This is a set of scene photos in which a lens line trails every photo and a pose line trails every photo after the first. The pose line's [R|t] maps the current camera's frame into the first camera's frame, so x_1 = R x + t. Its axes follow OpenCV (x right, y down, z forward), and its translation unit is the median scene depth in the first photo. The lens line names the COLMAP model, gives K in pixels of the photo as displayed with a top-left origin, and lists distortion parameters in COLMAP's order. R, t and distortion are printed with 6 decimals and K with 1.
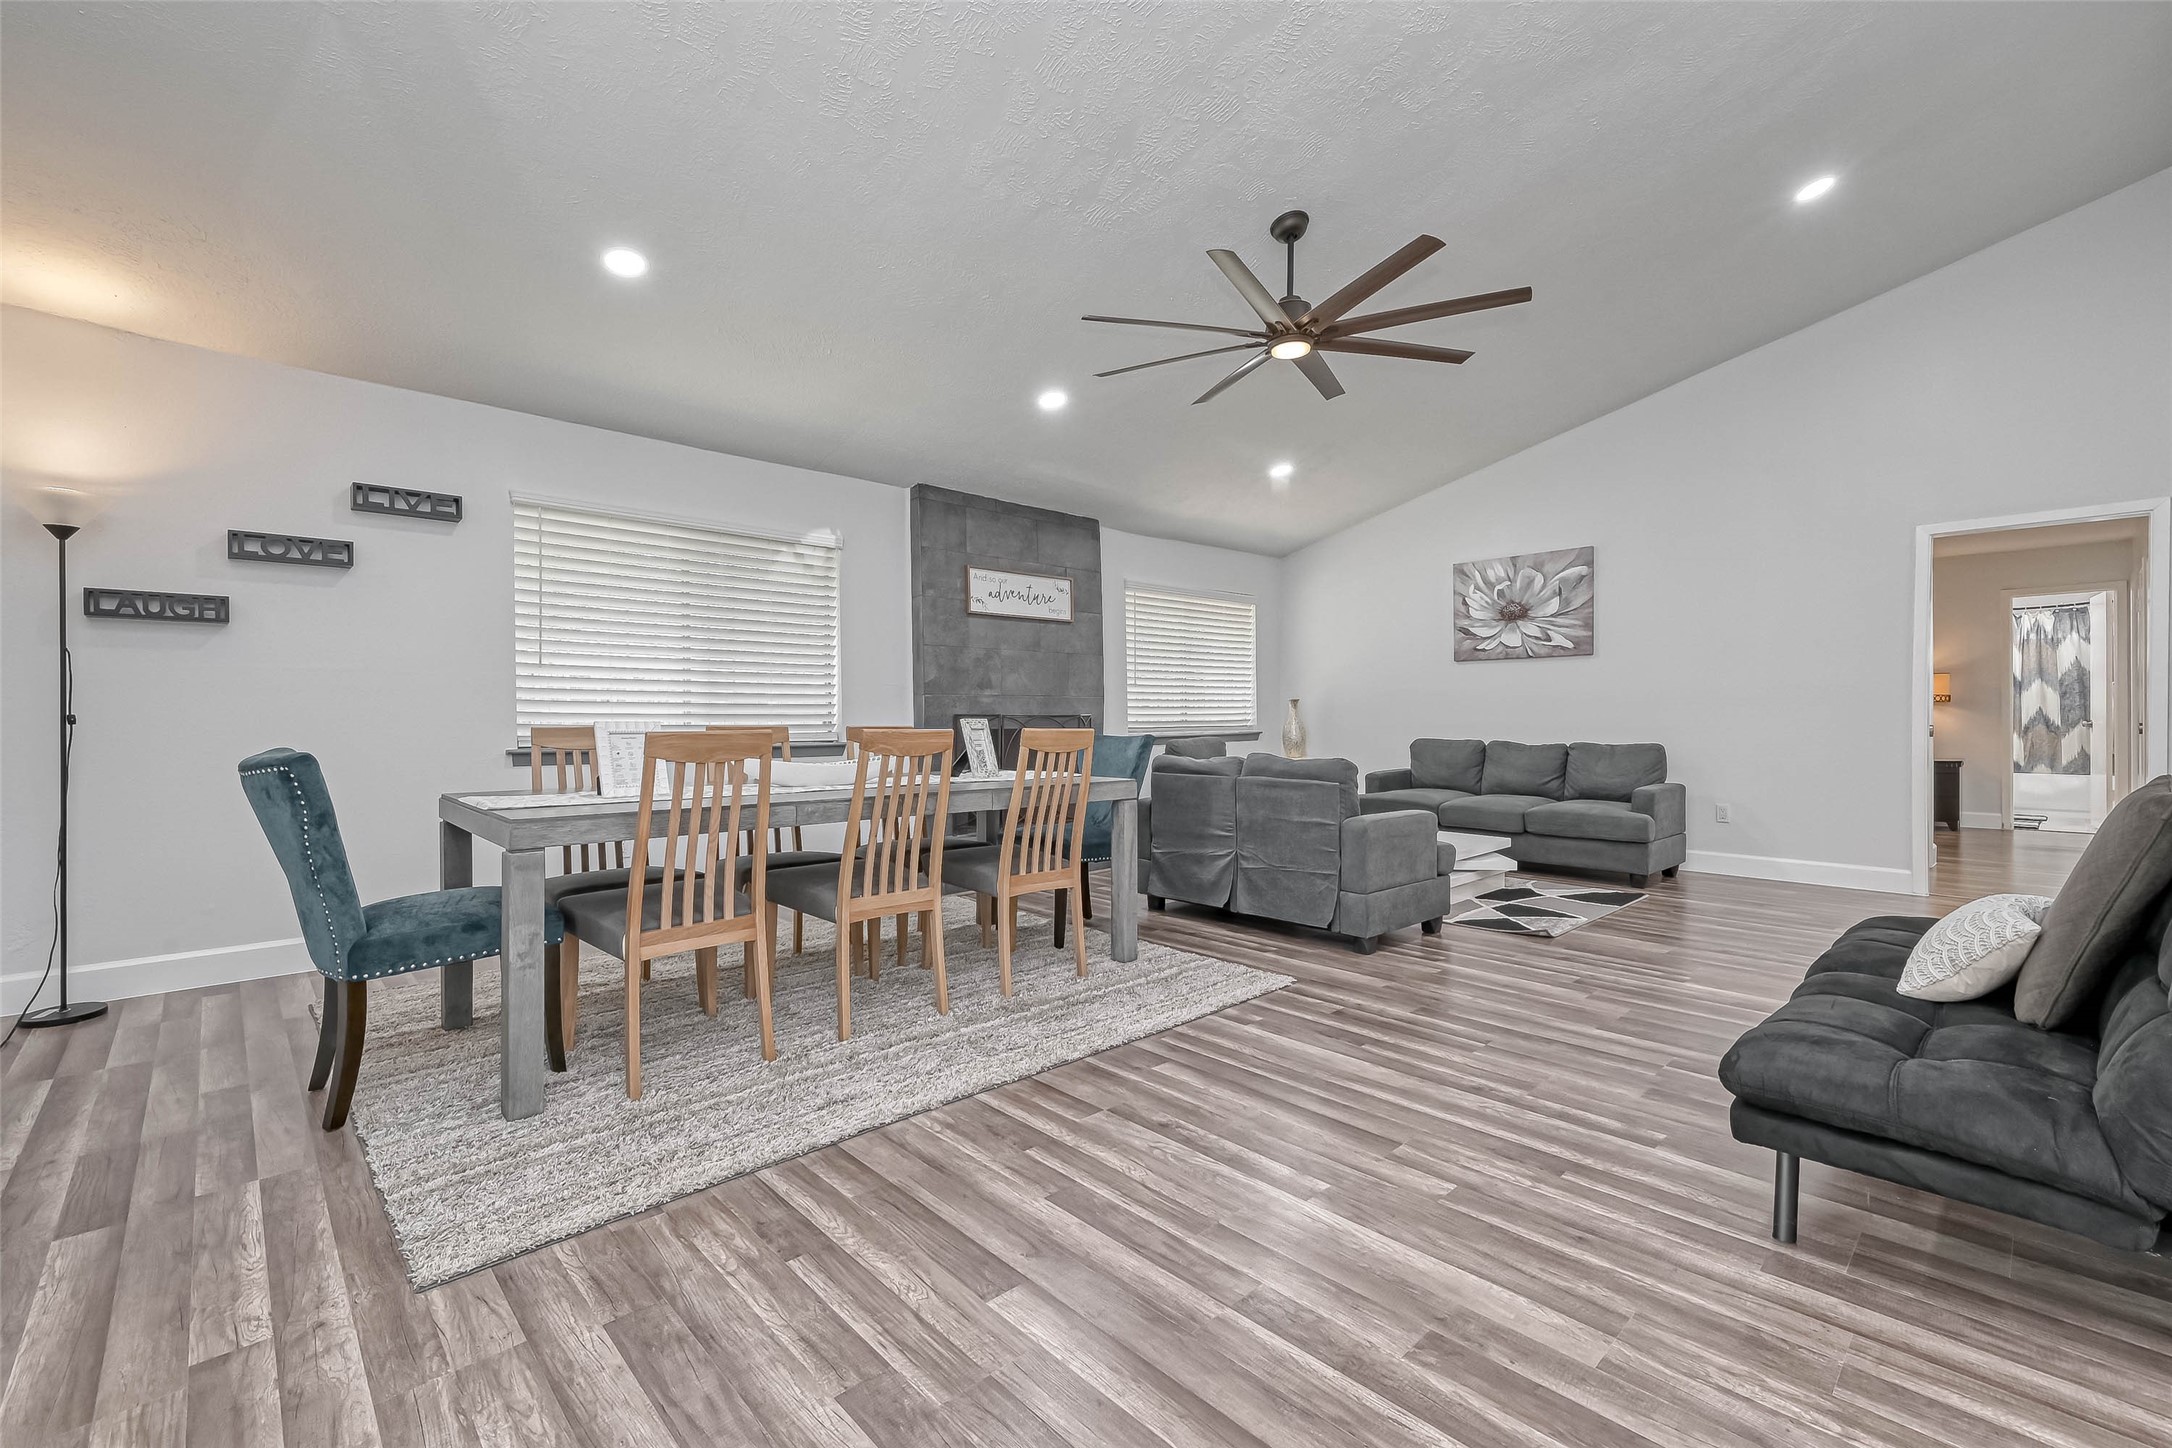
lens RADIAL K [[902.0, 0, 1152.5], [0, 902.0, 714.5], [0, 0, 1]] dist [-0.004112, 0.000790]
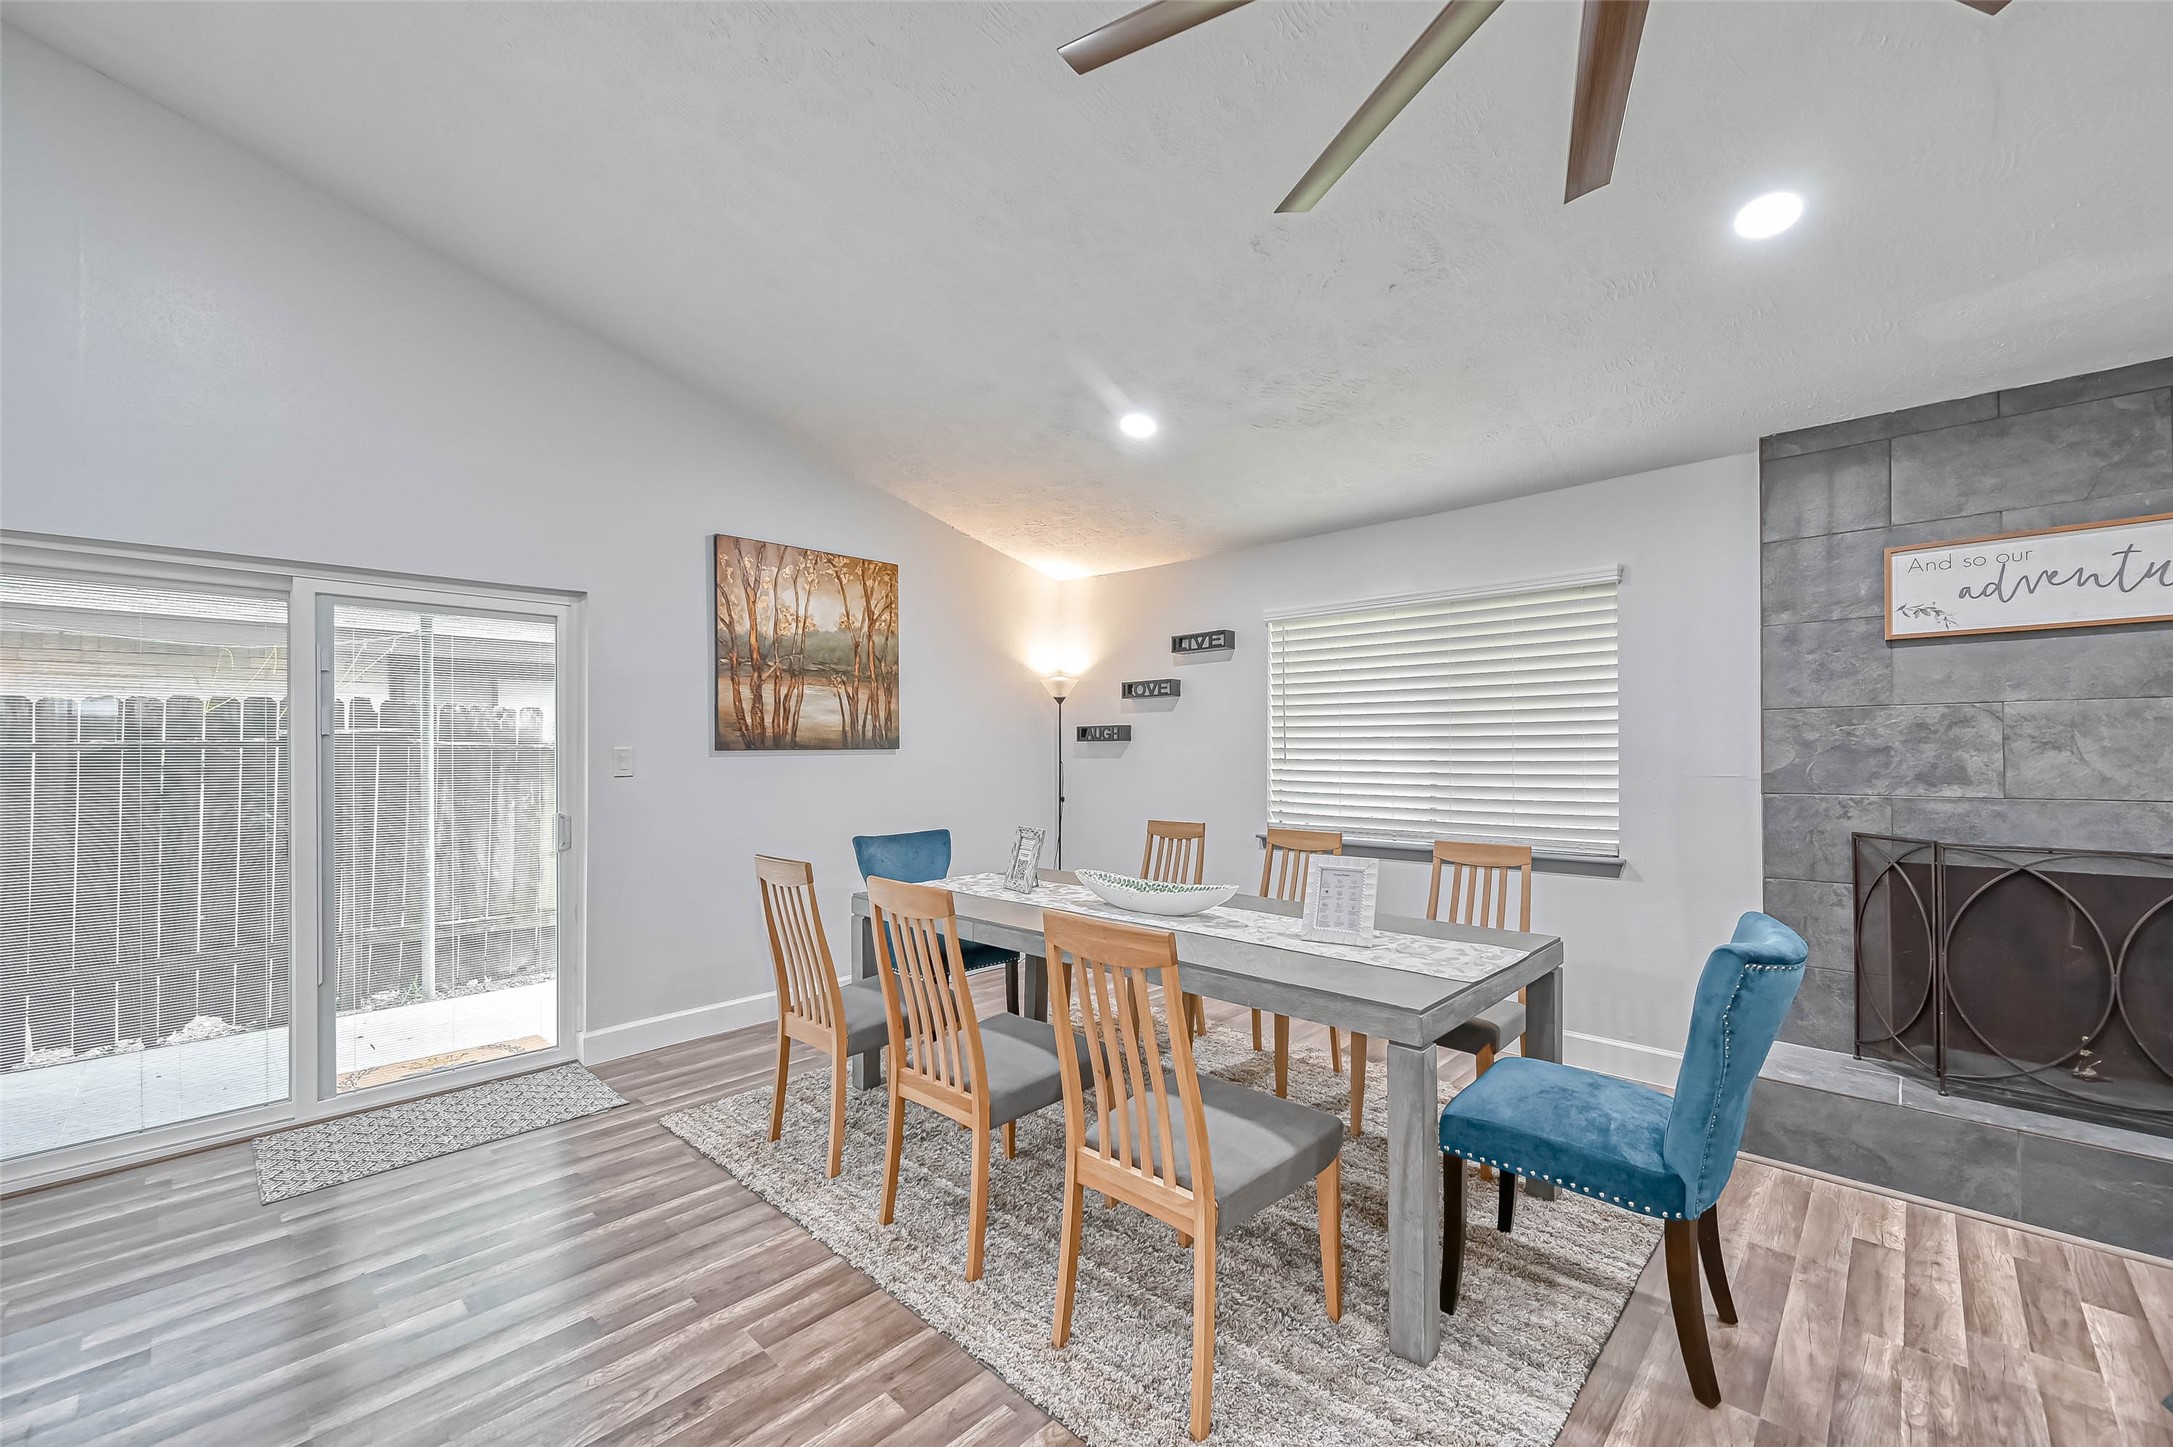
lens RADIAL K [[887.2, 0, 1050.4], [0, 887.2, 754.5], [0, 0, 1]] dist [-0.010945, 0.003104]
pose [[-0.009177, 0.000808, -0.999958, 0.304309], [-0.000176, 1.000000, 0.000810, -0.045145], [0.999958, 0.000184, -0.009177, 0.502109]]
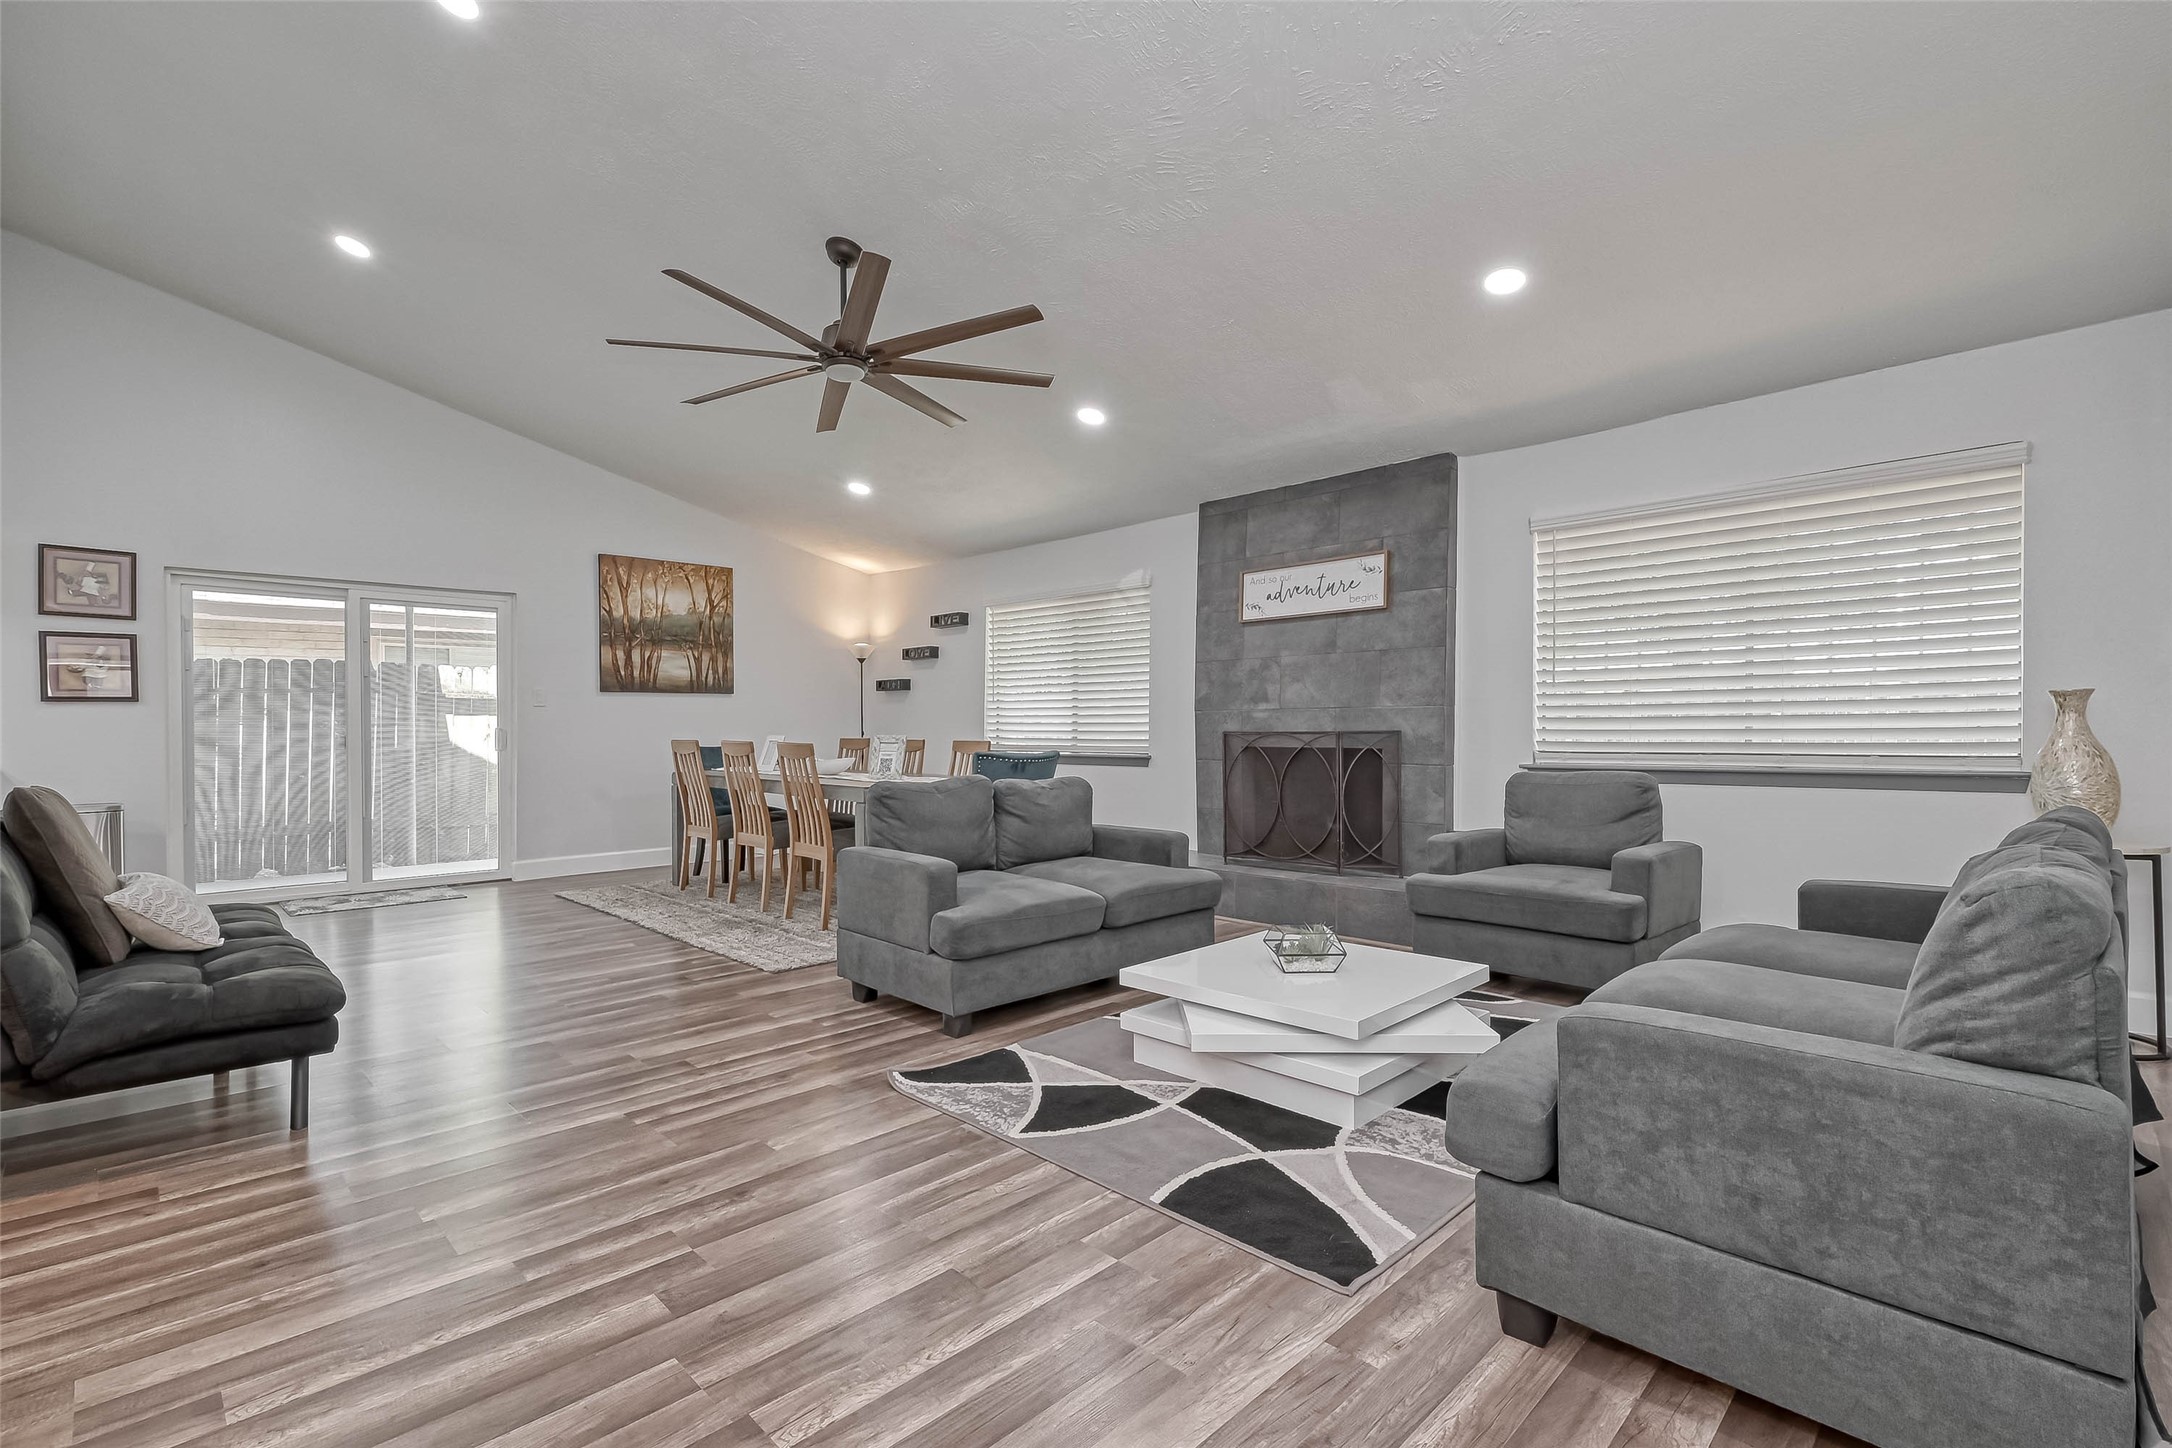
lens RADIAL K [[991.2, 0, 1049.5], [0, 991.2, 734.6], [0, 0, 1]] dist [-0.004956, -0.002762]
pose [[-0.016283, 0.003426, -0.999862, 0.801638], [0.000853, 0.999994, 0.003412, -0.000447], [0.999867, -0.000797, -0.016286, 0.795261]]
